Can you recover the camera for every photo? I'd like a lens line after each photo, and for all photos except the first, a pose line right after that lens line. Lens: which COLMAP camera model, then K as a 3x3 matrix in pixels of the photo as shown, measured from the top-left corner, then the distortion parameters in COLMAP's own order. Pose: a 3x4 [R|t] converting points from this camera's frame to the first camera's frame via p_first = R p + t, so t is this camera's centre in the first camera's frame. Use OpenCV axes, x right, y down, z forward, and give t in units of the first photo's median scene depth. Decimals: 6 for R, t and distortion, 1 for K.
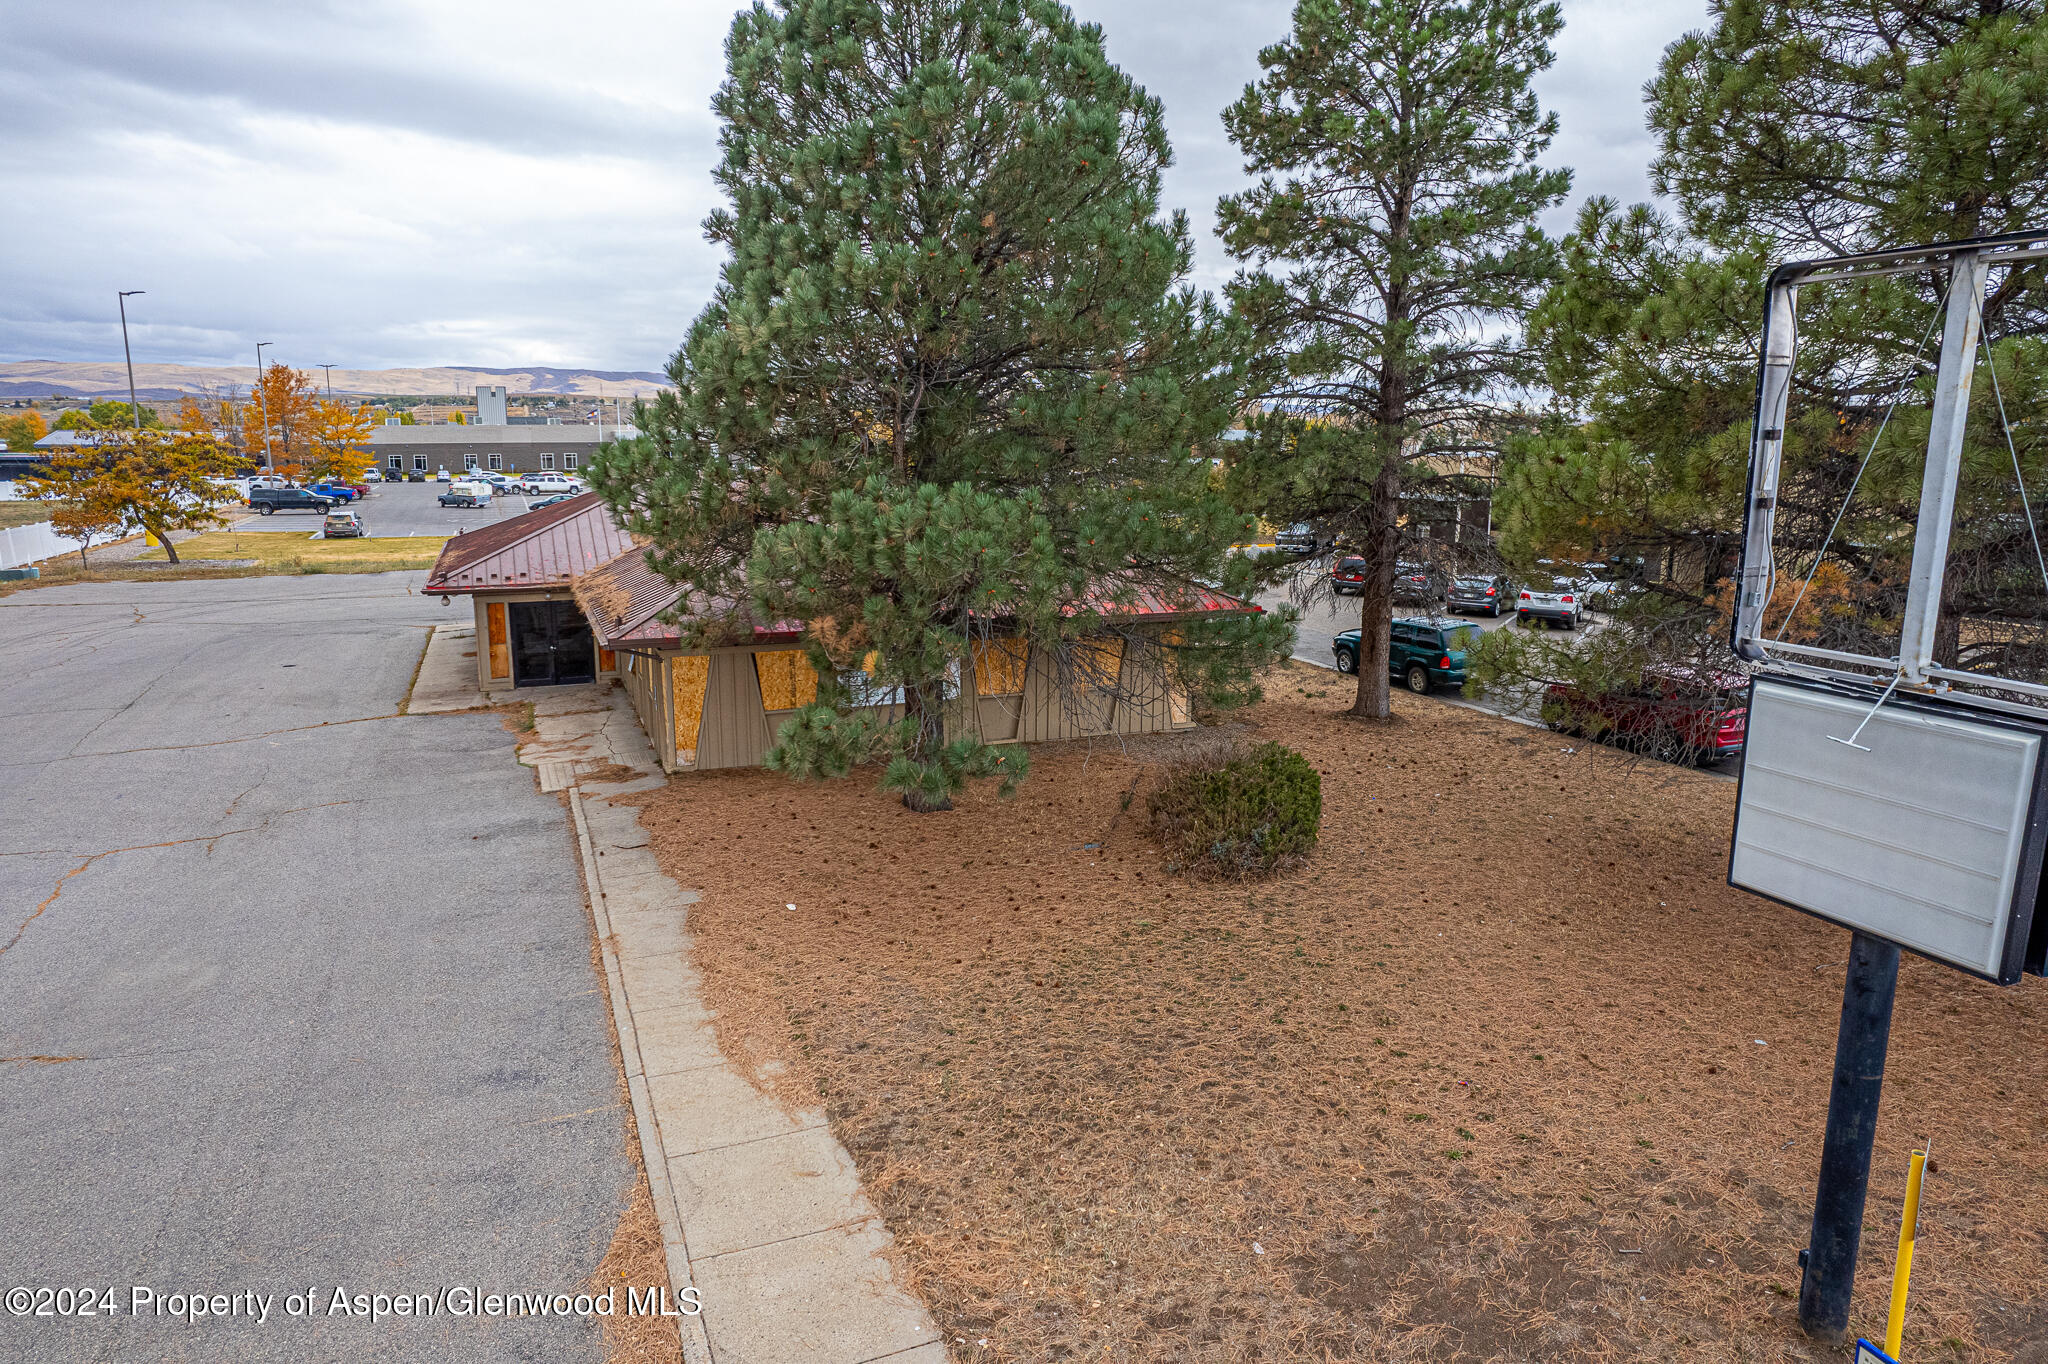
lens RADIAL K [[1308.2, 0, 1027.7], [0, 1308.2, 688.6], [0, 0, 1]] dist [-0.076993, 0.072001]
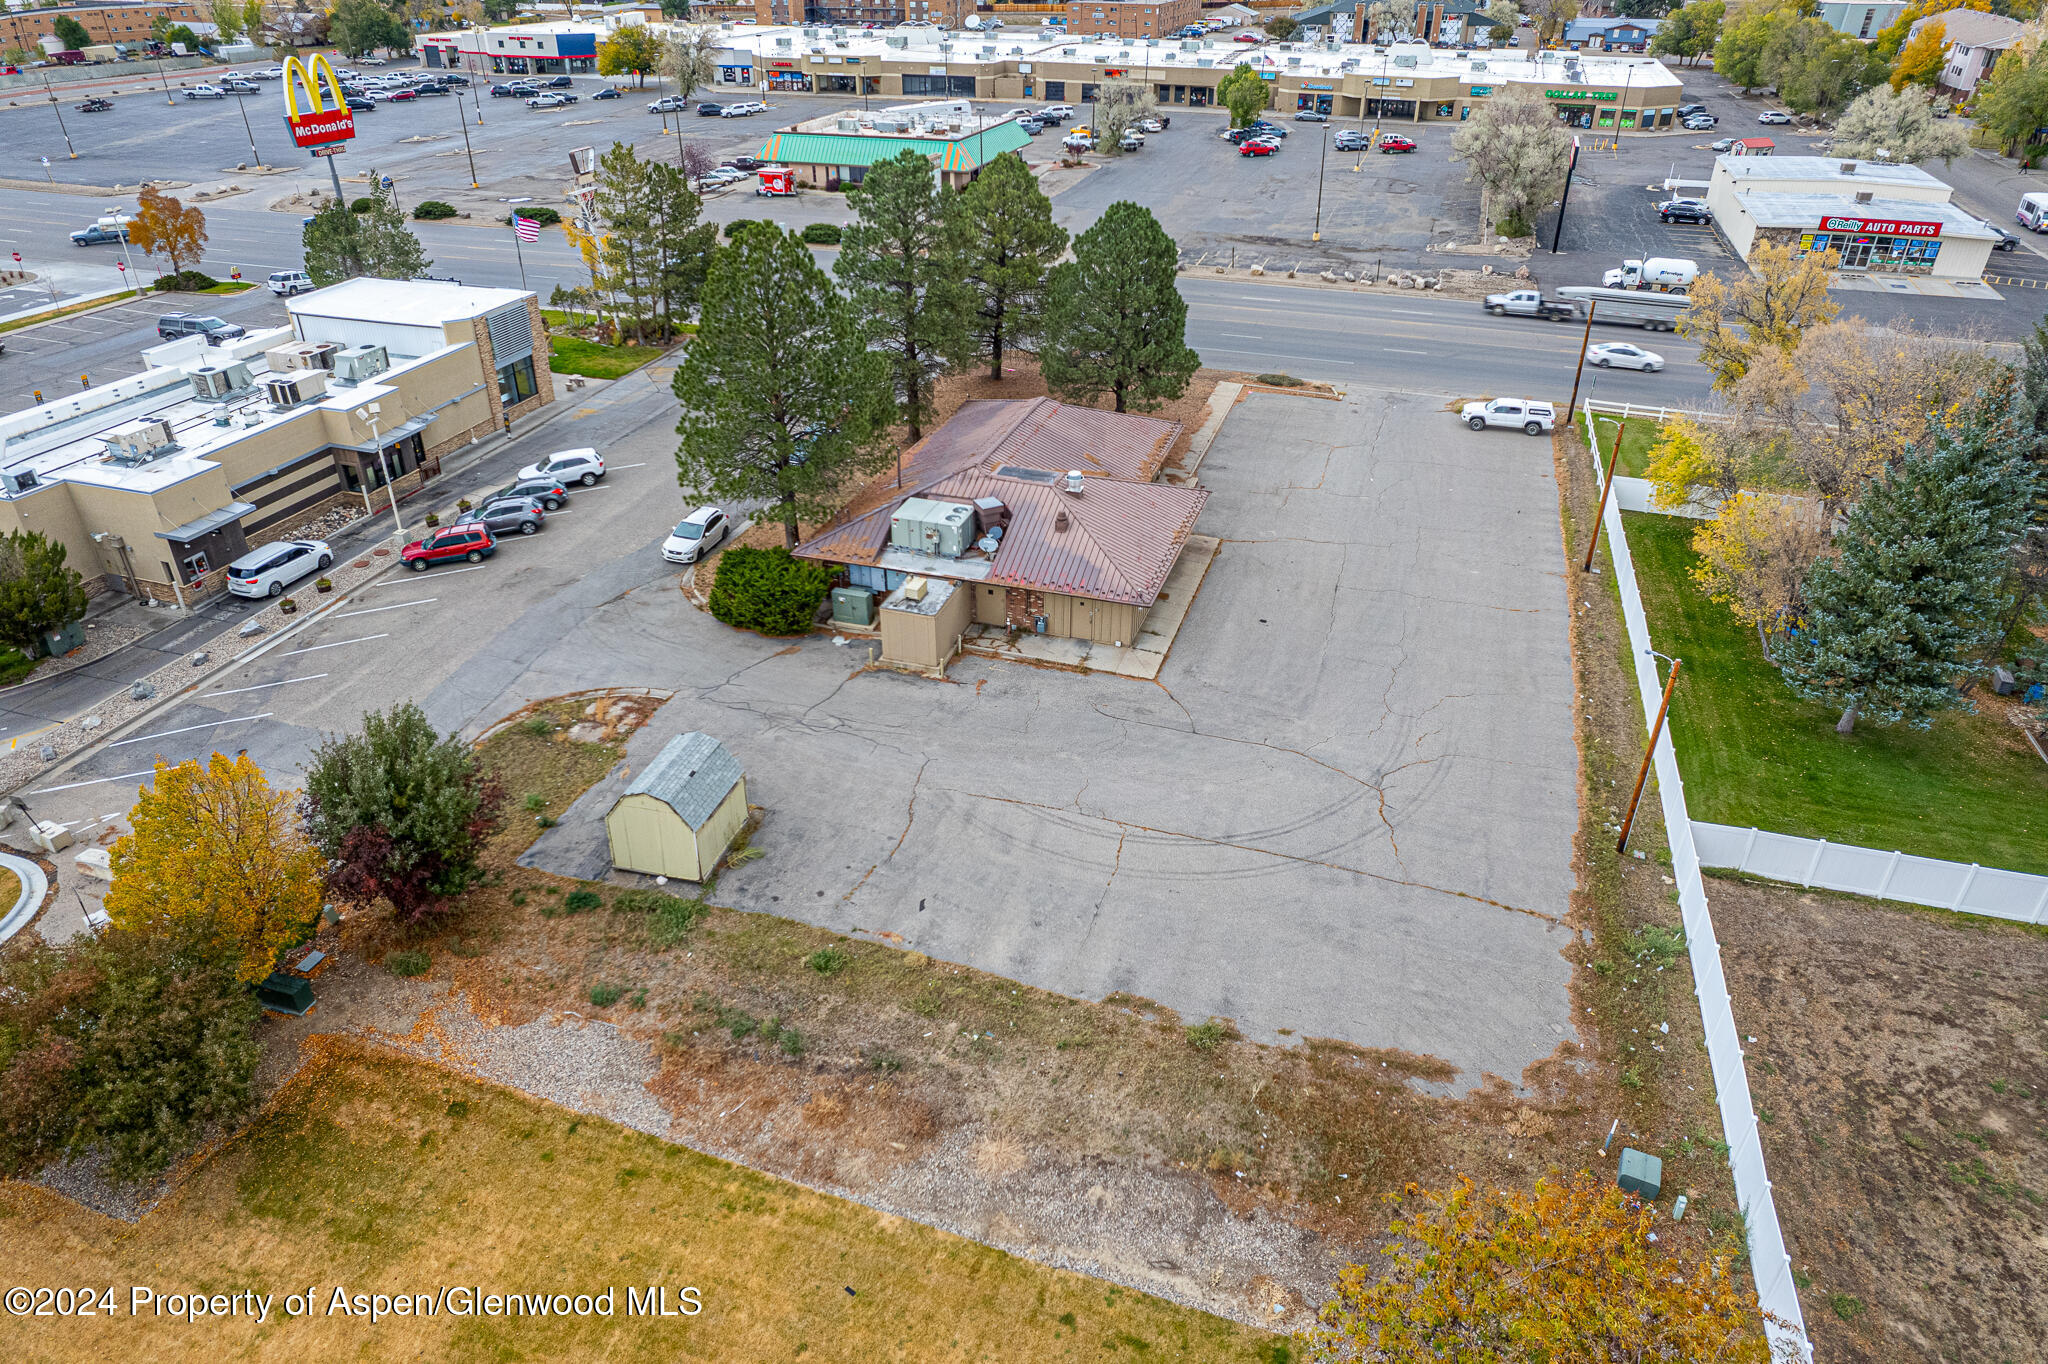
lens RADIAL K [[1308.2, 0, 1027.7], [0, 1308.2, 688.6], [0, 0, 1]] dist [-0.076993, 0.072001]
pose [[-0.769755, -0.333998, 0.543987, -2.374744], [0.115070, 0.765628, 0.632908, -1.929907], [-0.627882, 0.549781, -0.550913, 4.003087]]
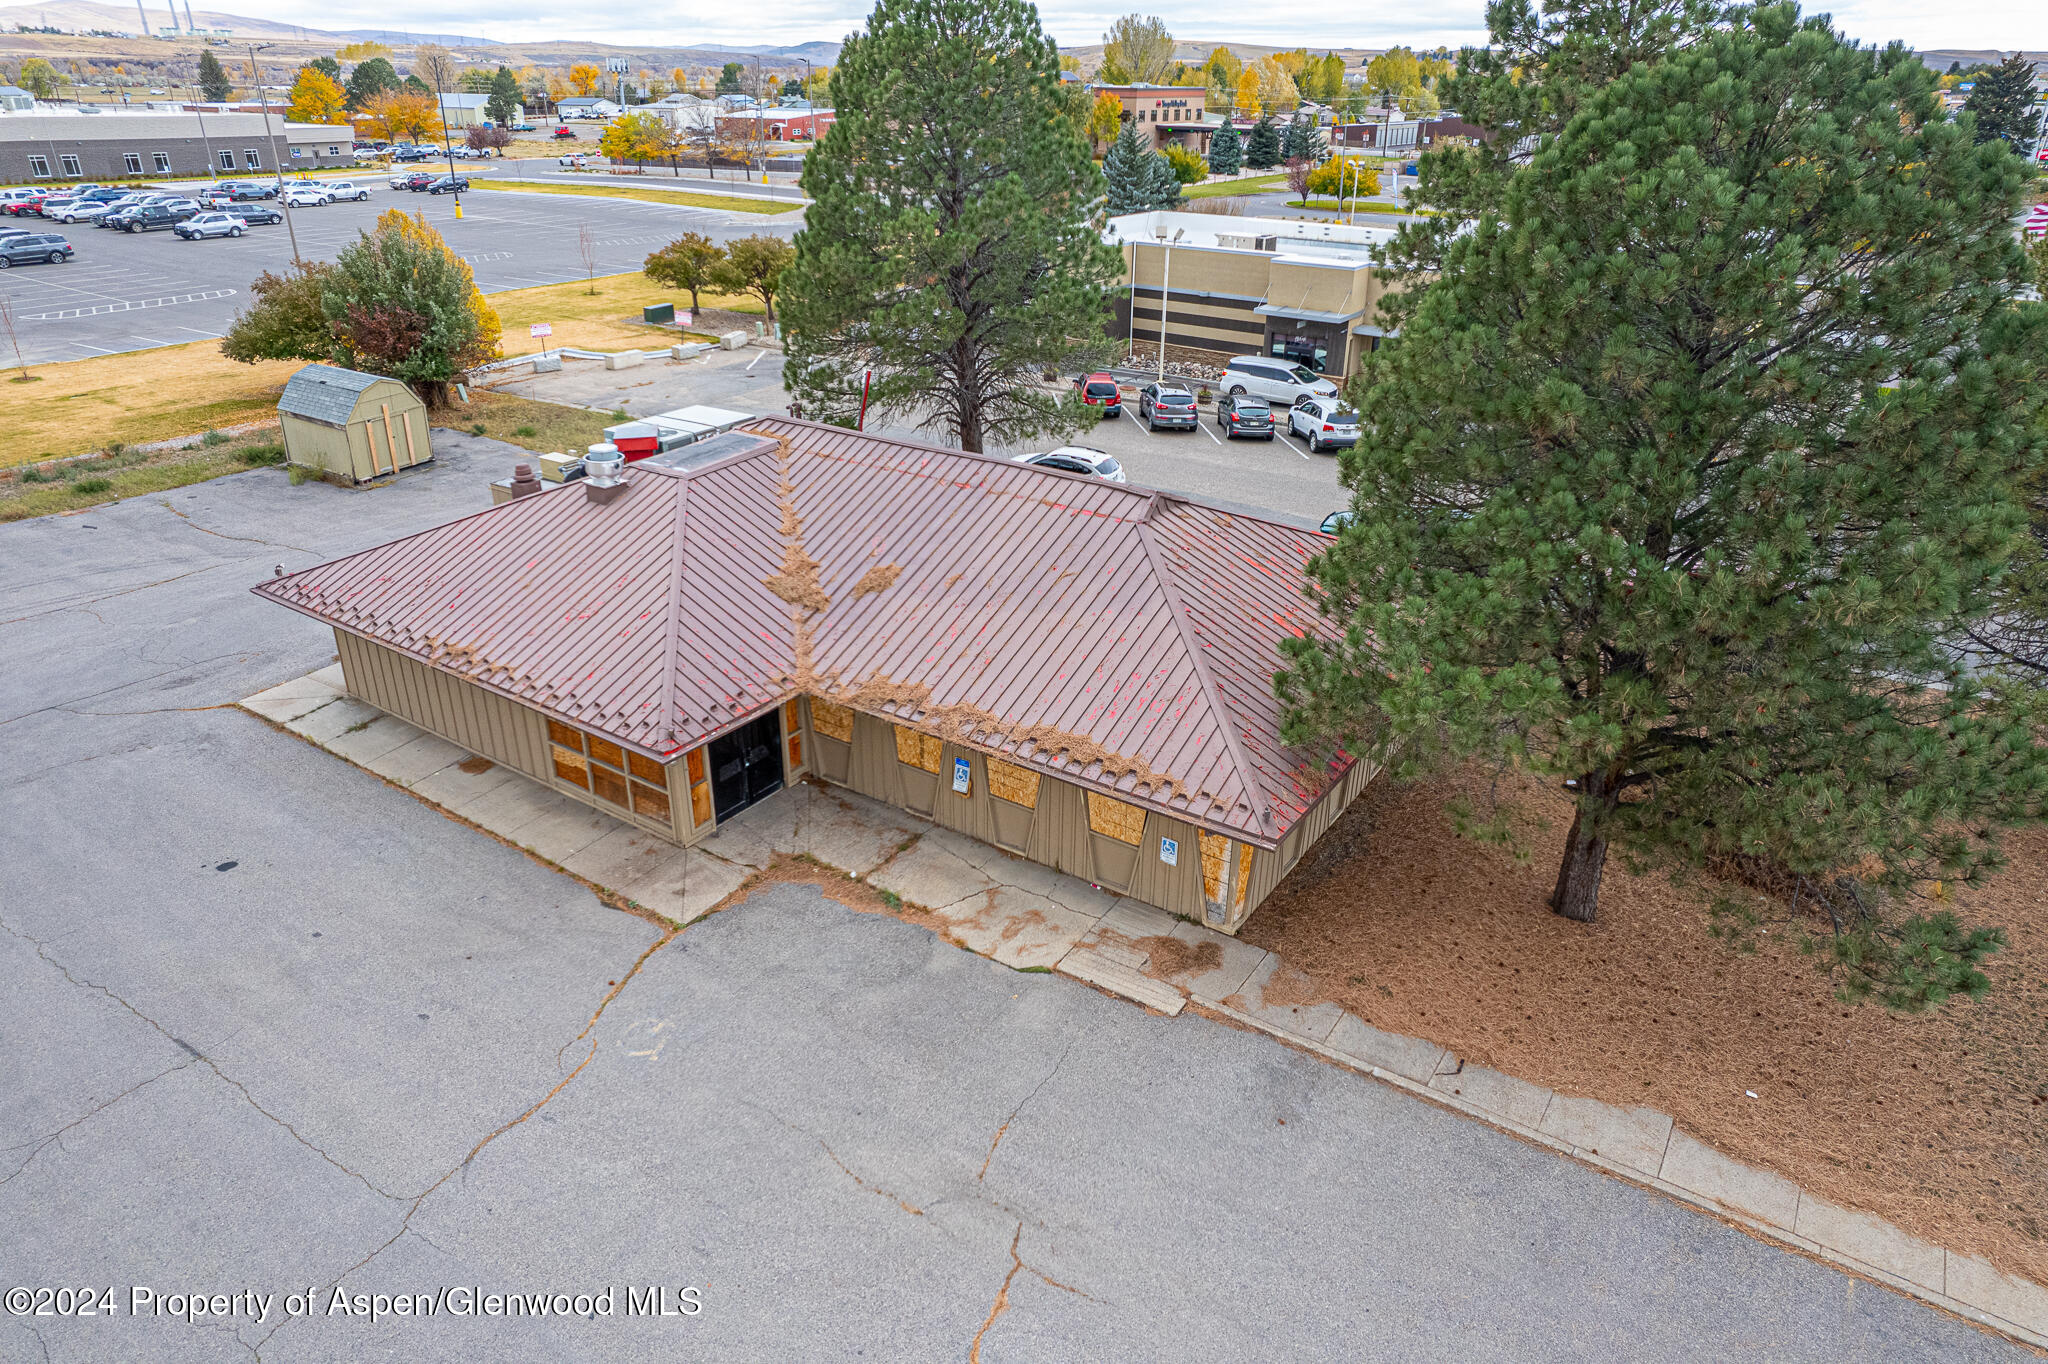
lens RADIAL K [[1308.2, 0, 1027.7], [0, 1308.2, 688.6], [0, 0, 1]] dist [-0.076993, 0.072001]
pose [[0.827806, -0.240435, 0.506881, -1.016170], [0.103820, 0.953556, 0.282759, -0.459457], [-0.551325, -0.181445, 0.814321, 0.476344]]
